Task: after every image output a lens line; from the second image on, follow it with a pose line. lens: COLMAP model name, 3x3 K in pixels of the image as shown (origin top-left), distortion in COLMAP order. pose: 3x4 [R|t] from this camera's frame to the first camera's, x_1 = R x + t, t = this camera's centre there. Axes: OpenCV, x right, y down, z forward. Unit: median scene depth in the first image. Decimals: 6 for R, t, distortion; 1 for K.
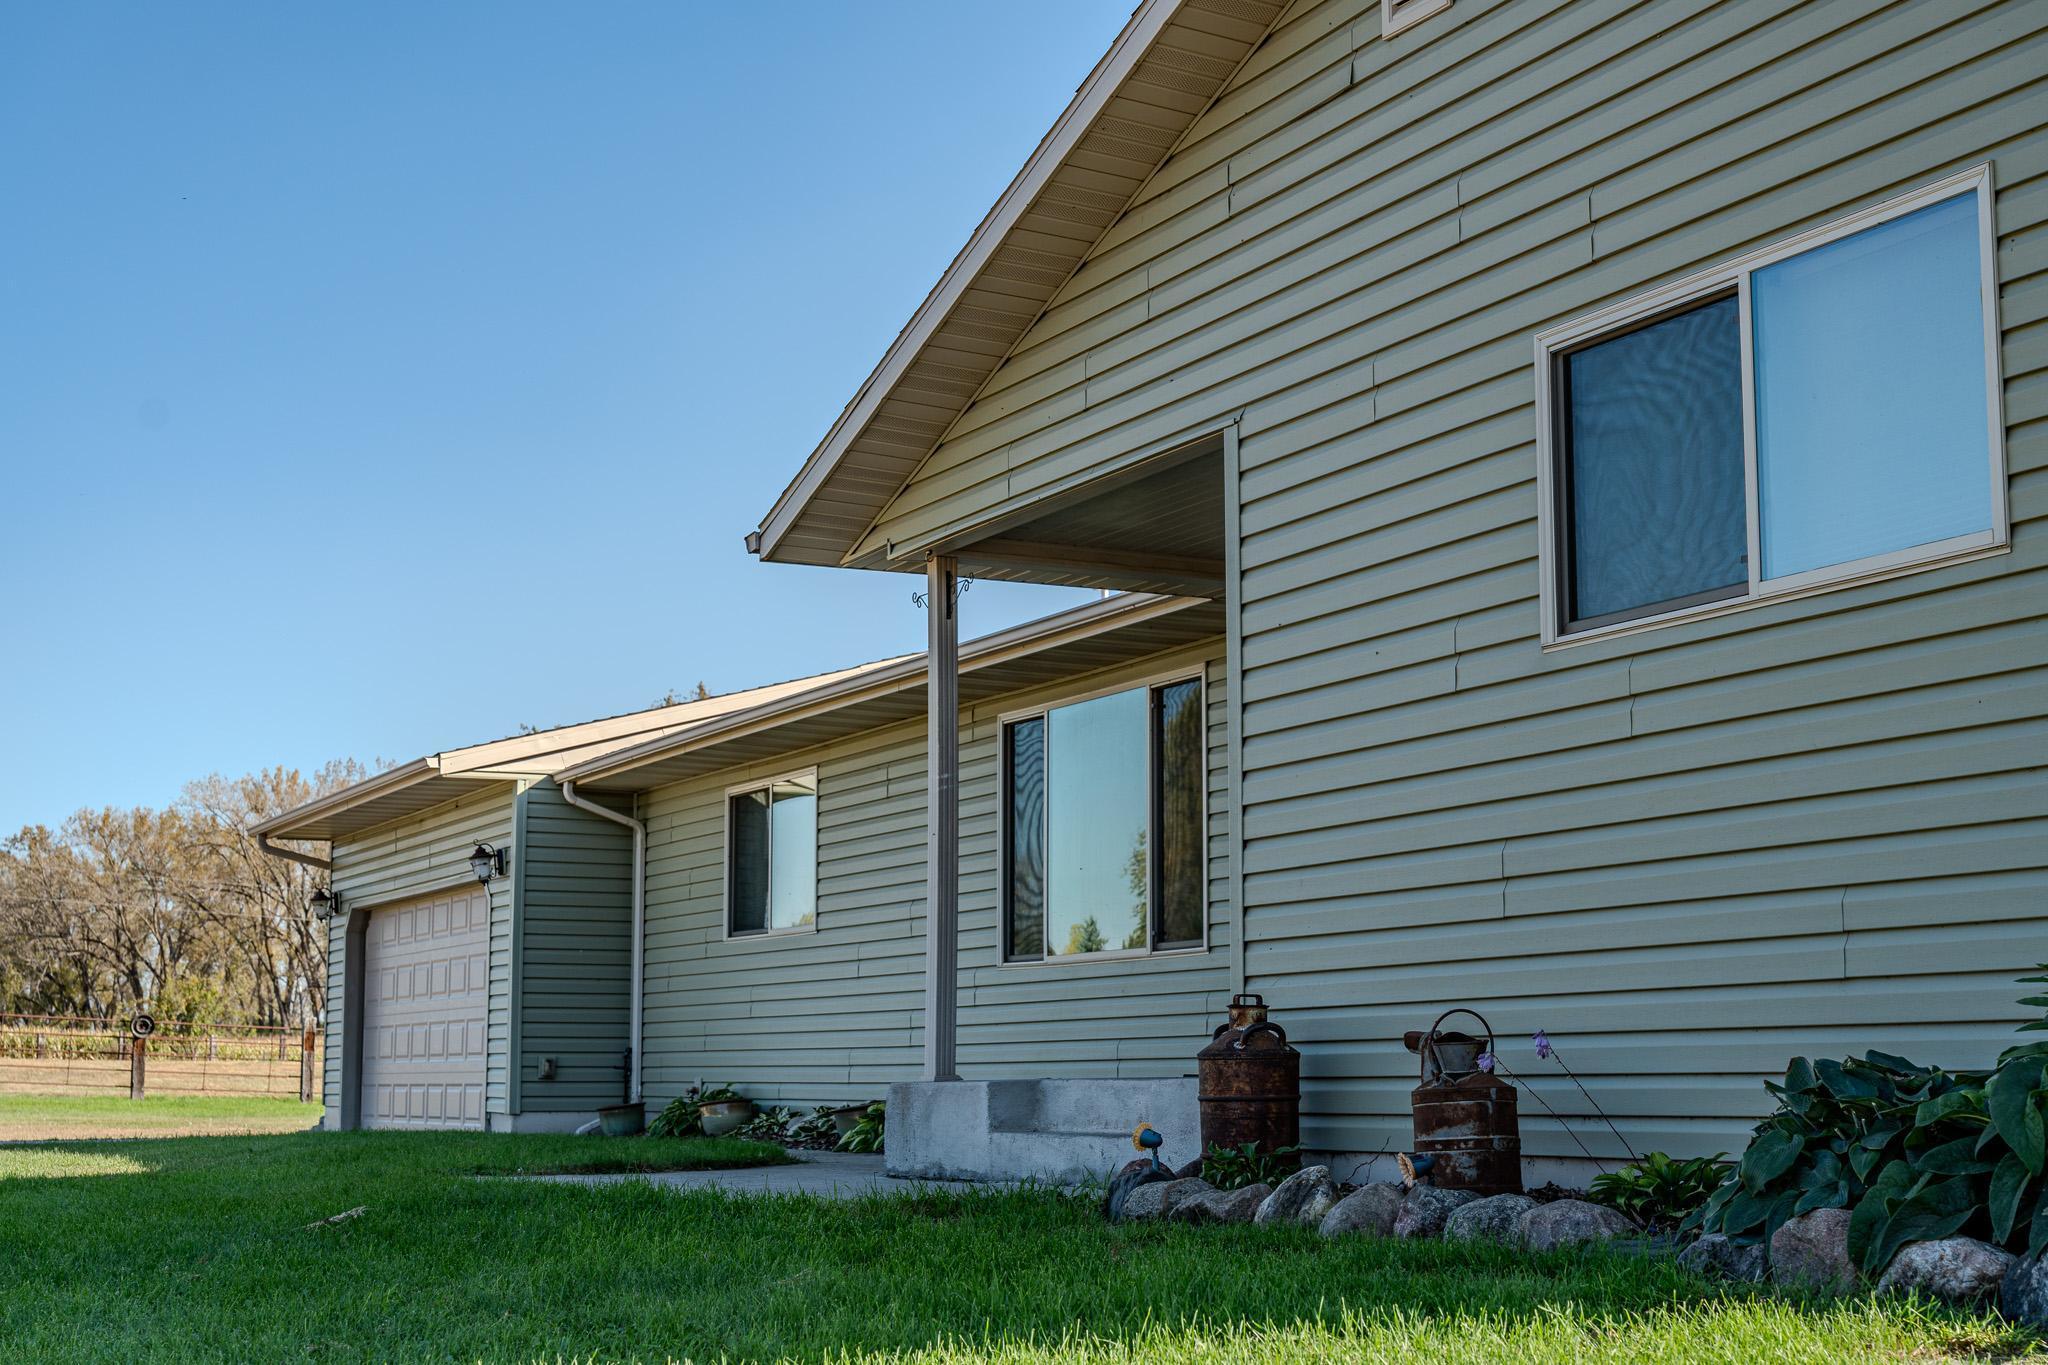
lens RADIAL K [[2871.7, 0, 1020.5], [0, 2871.7, 692.5], [0, 0, 1]] dist [0.015324, 0.000000]
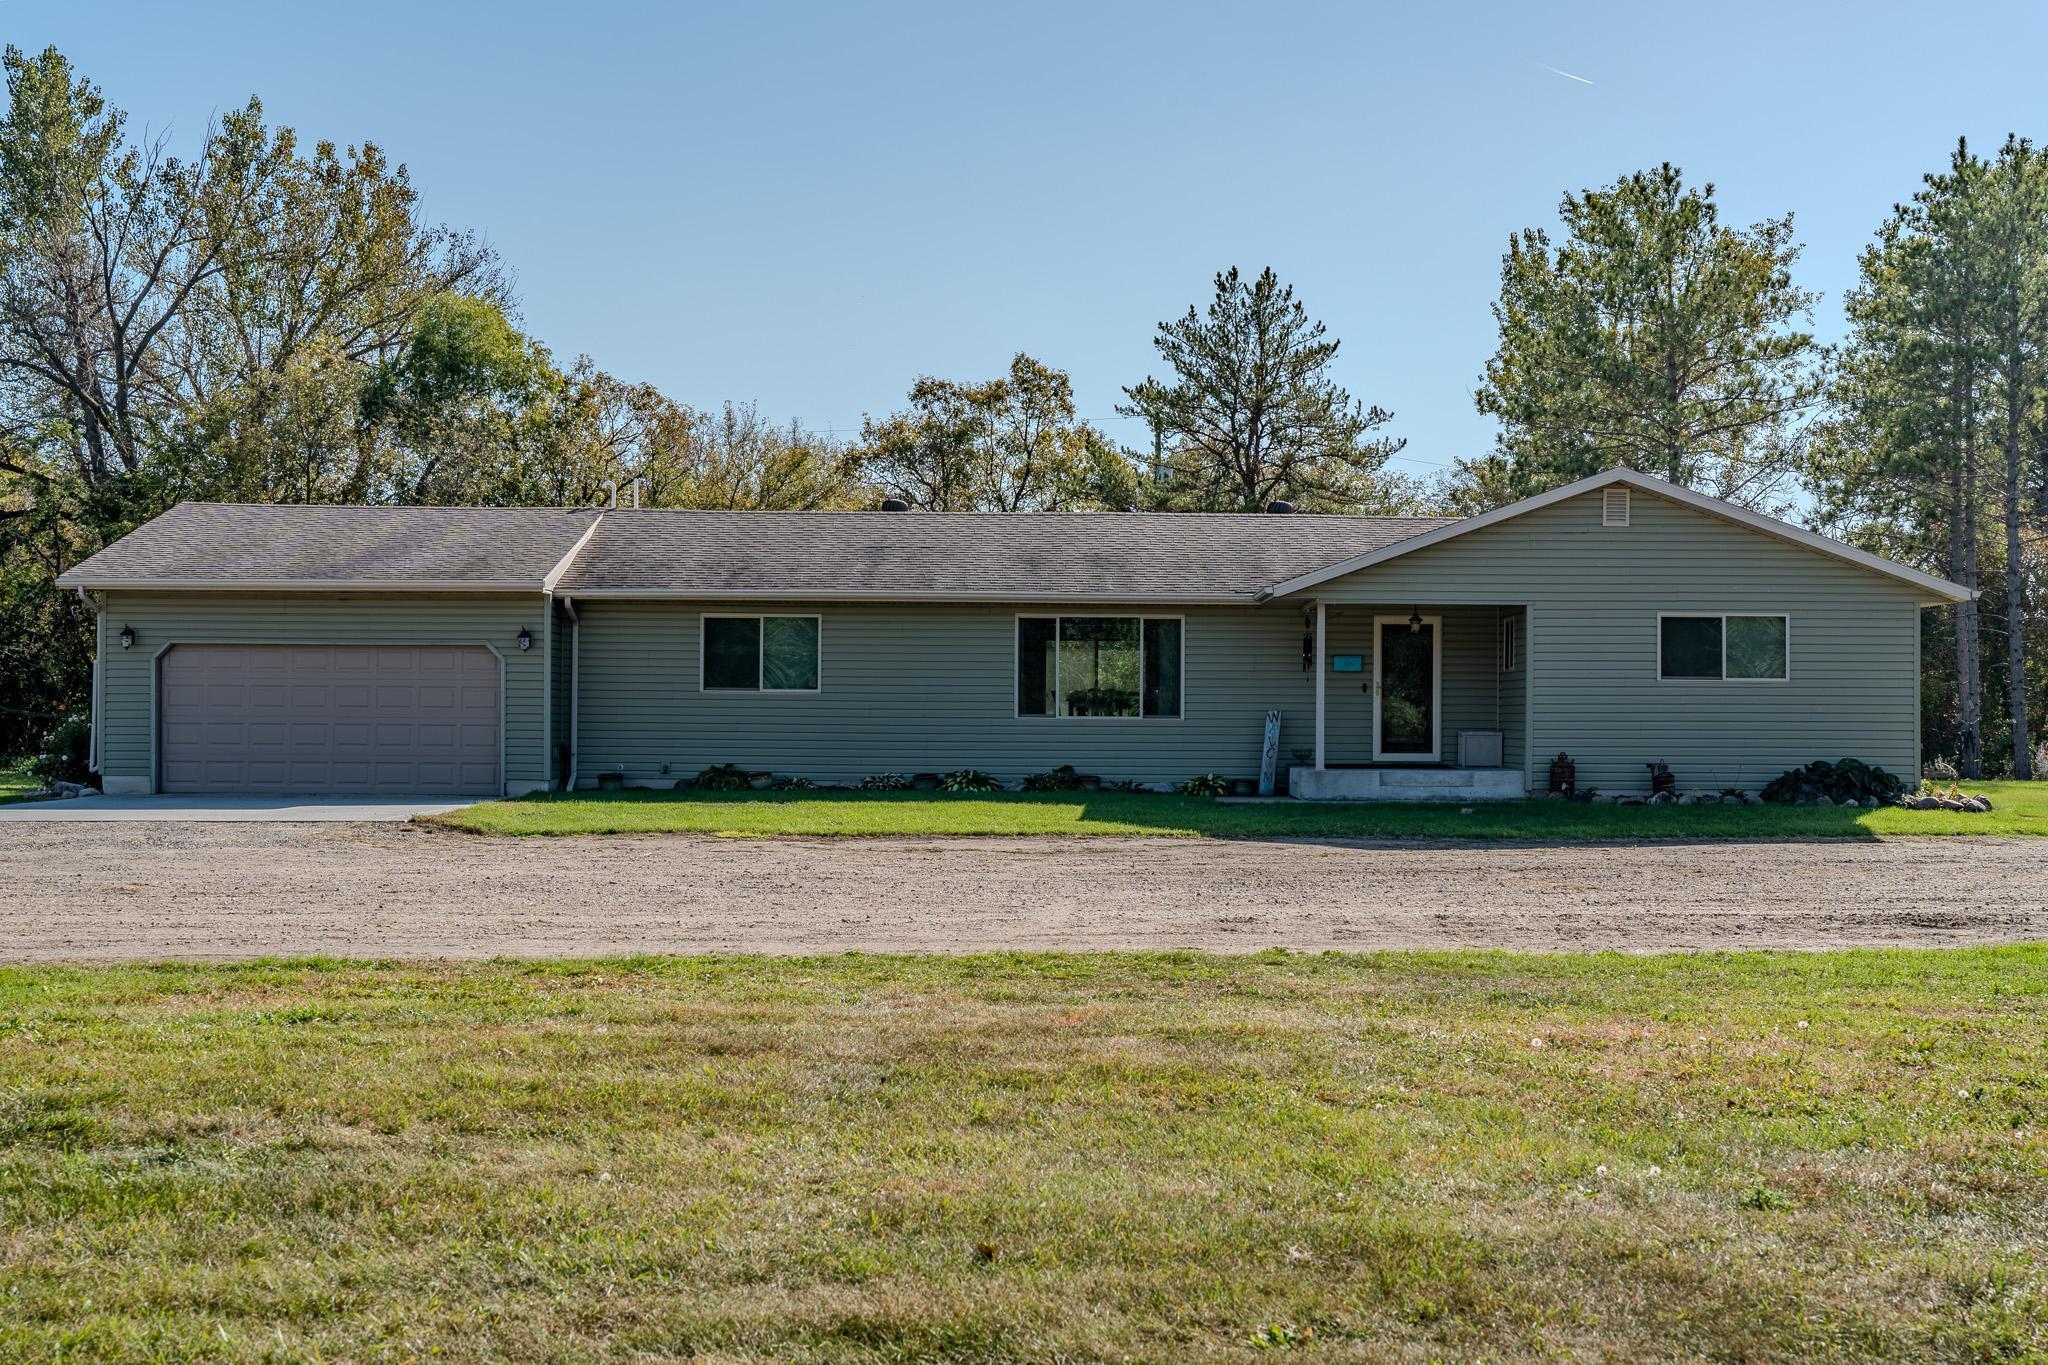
lens RADIAL K [[2871.7, 0, 1031.3], [0, 2871.7, 679.3], [0, 0, 1]] dist [0.015324, 0.000000]
pose [[0.467864, 0.022135, 0.883523, -3.599621], [-0.127438, 0.990929, 0.042658, -0.071475], [-0.874564, -0.132553, 0.466441, -0.229348]]
